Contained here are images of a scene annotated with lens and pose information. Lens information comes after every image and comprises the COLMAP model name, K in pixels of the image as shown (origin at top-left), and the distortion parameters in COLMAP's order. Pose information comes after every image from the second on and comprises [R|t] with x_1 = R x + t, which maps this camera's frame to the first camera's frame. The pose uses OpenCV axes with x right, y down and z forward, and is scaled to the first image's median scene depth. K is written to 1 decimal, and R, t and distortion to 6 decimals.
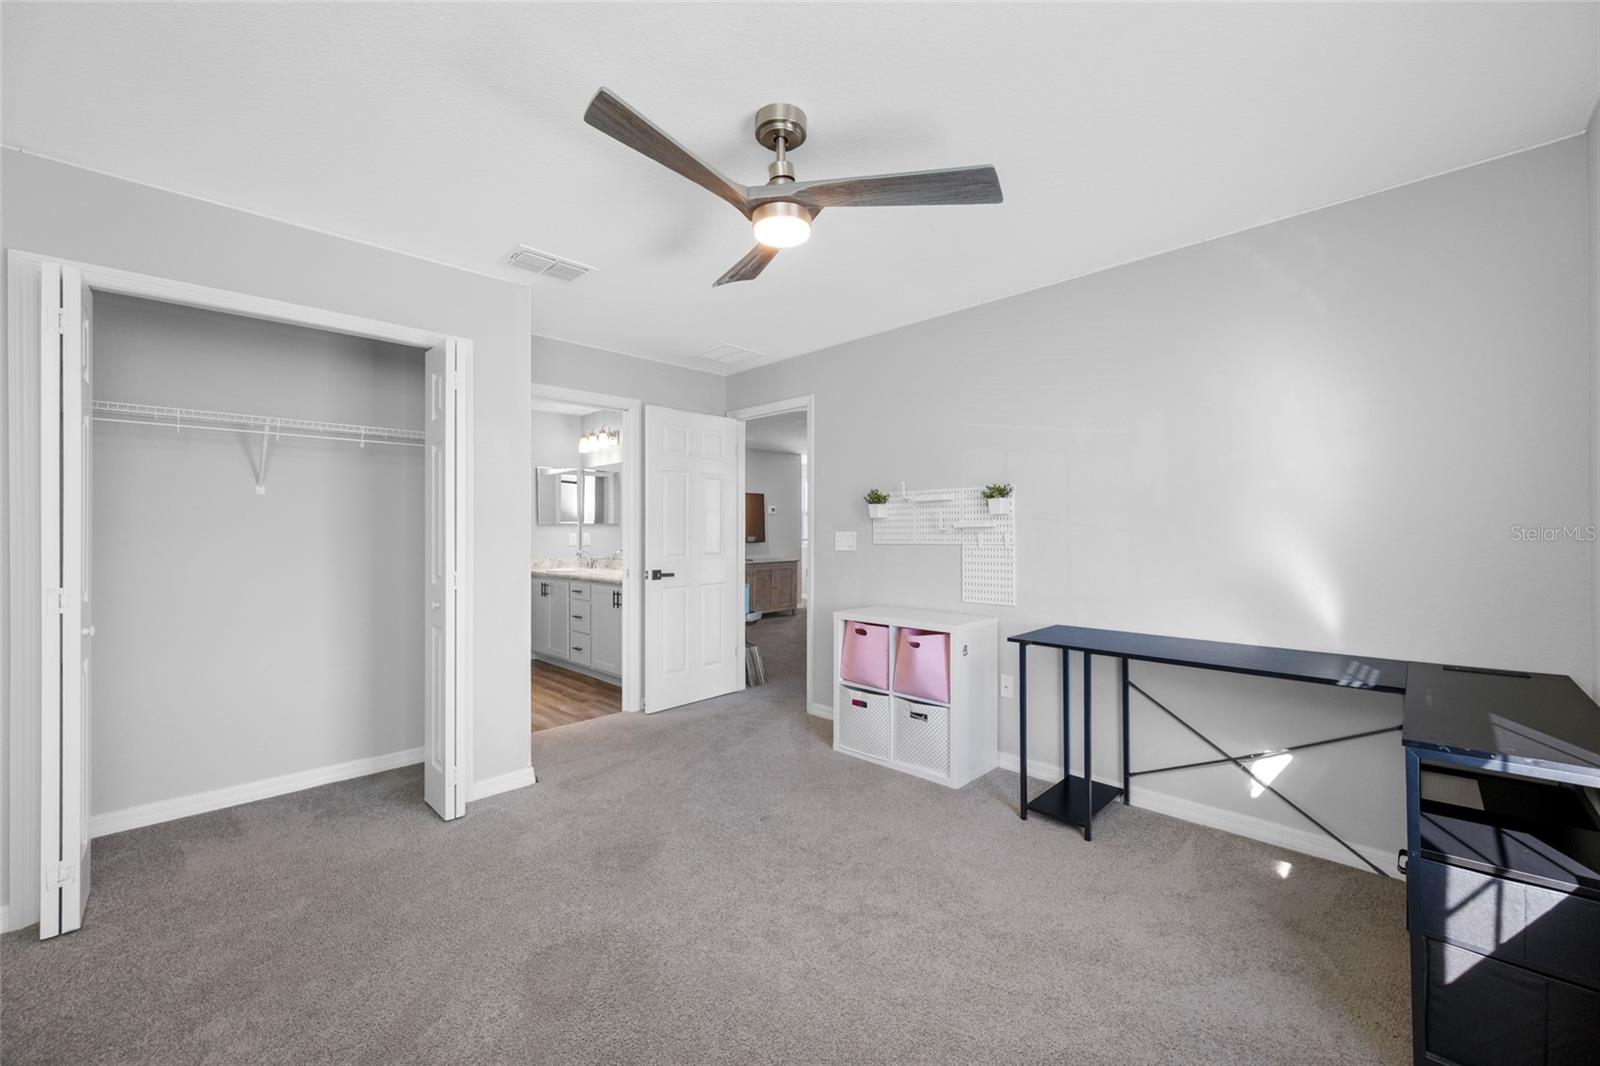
lens RADIAL K [[625.0, 0, 801.0], [0, 625.0, 531.6], [0, 0, 1]] dist [0.004022, 0.000074]
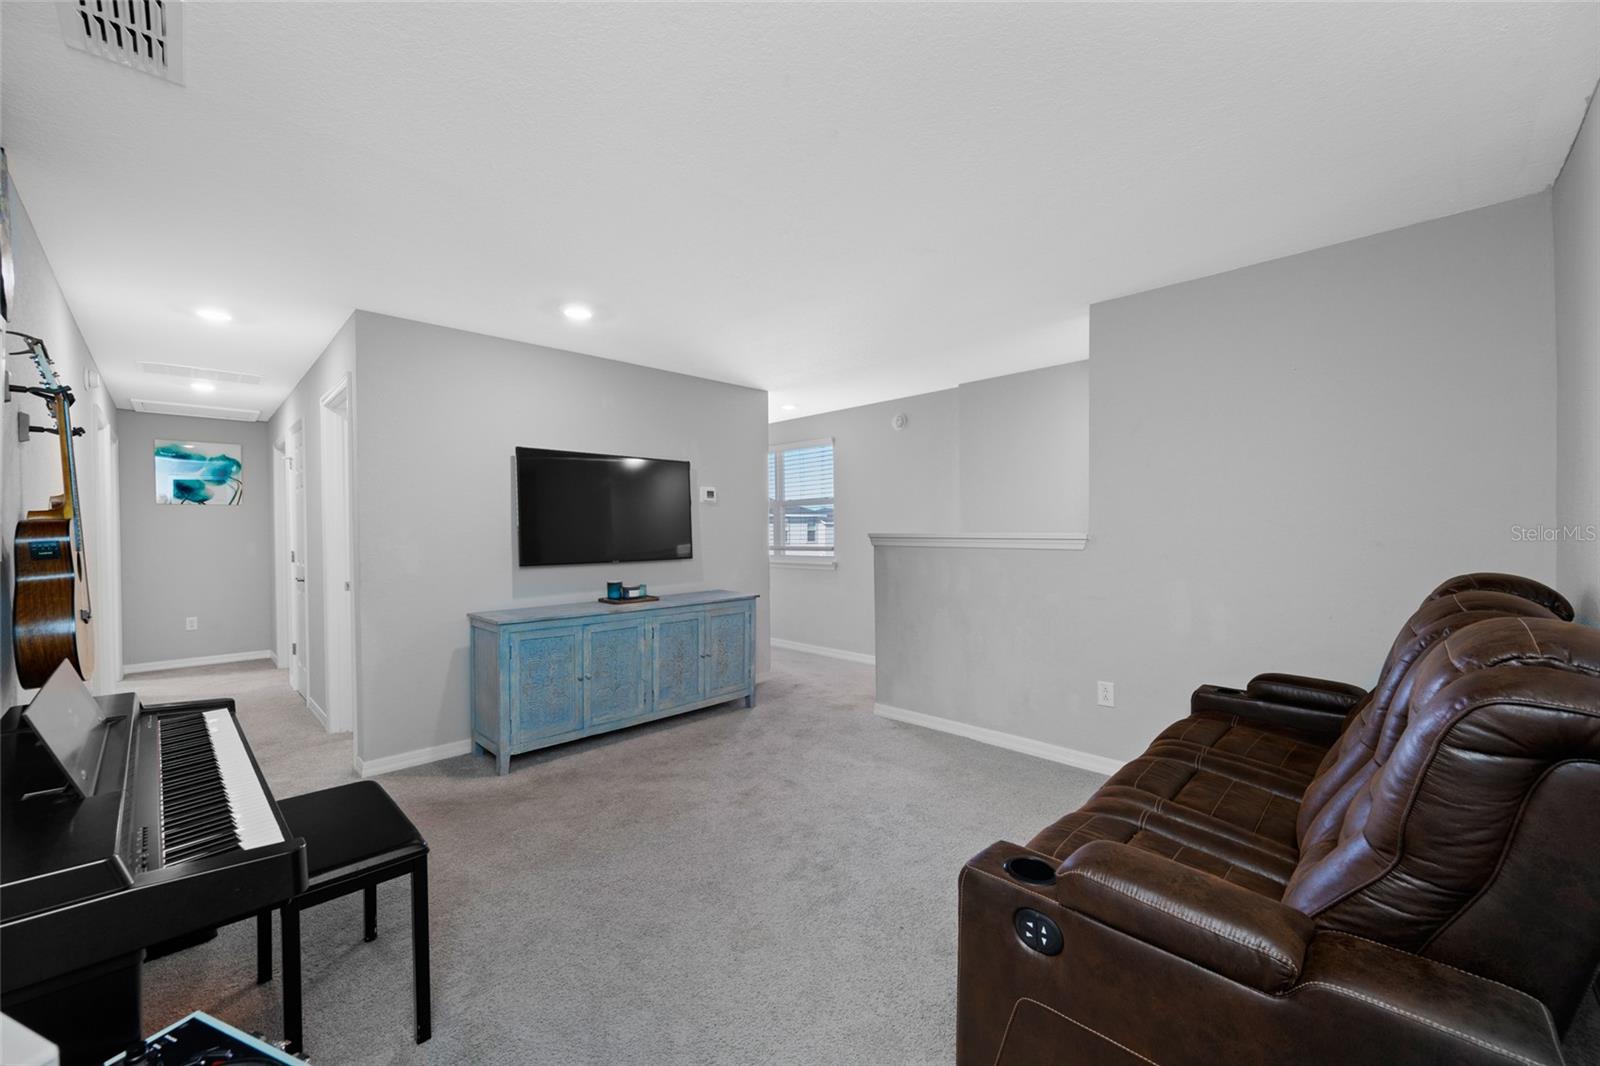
lens RADIAL K [[625.0, 0, 801.8], [0, 625.0, 528.5], [0, 0, 1]] dist [0.004022, 0.000074]
pose [[0.999967, -0.004268, 0.006973, 0.027678], [0.004216, 0.999964, 0.007394, -0.010293], [-0.007004, -0.007365, 0.999948, 0.507981]]
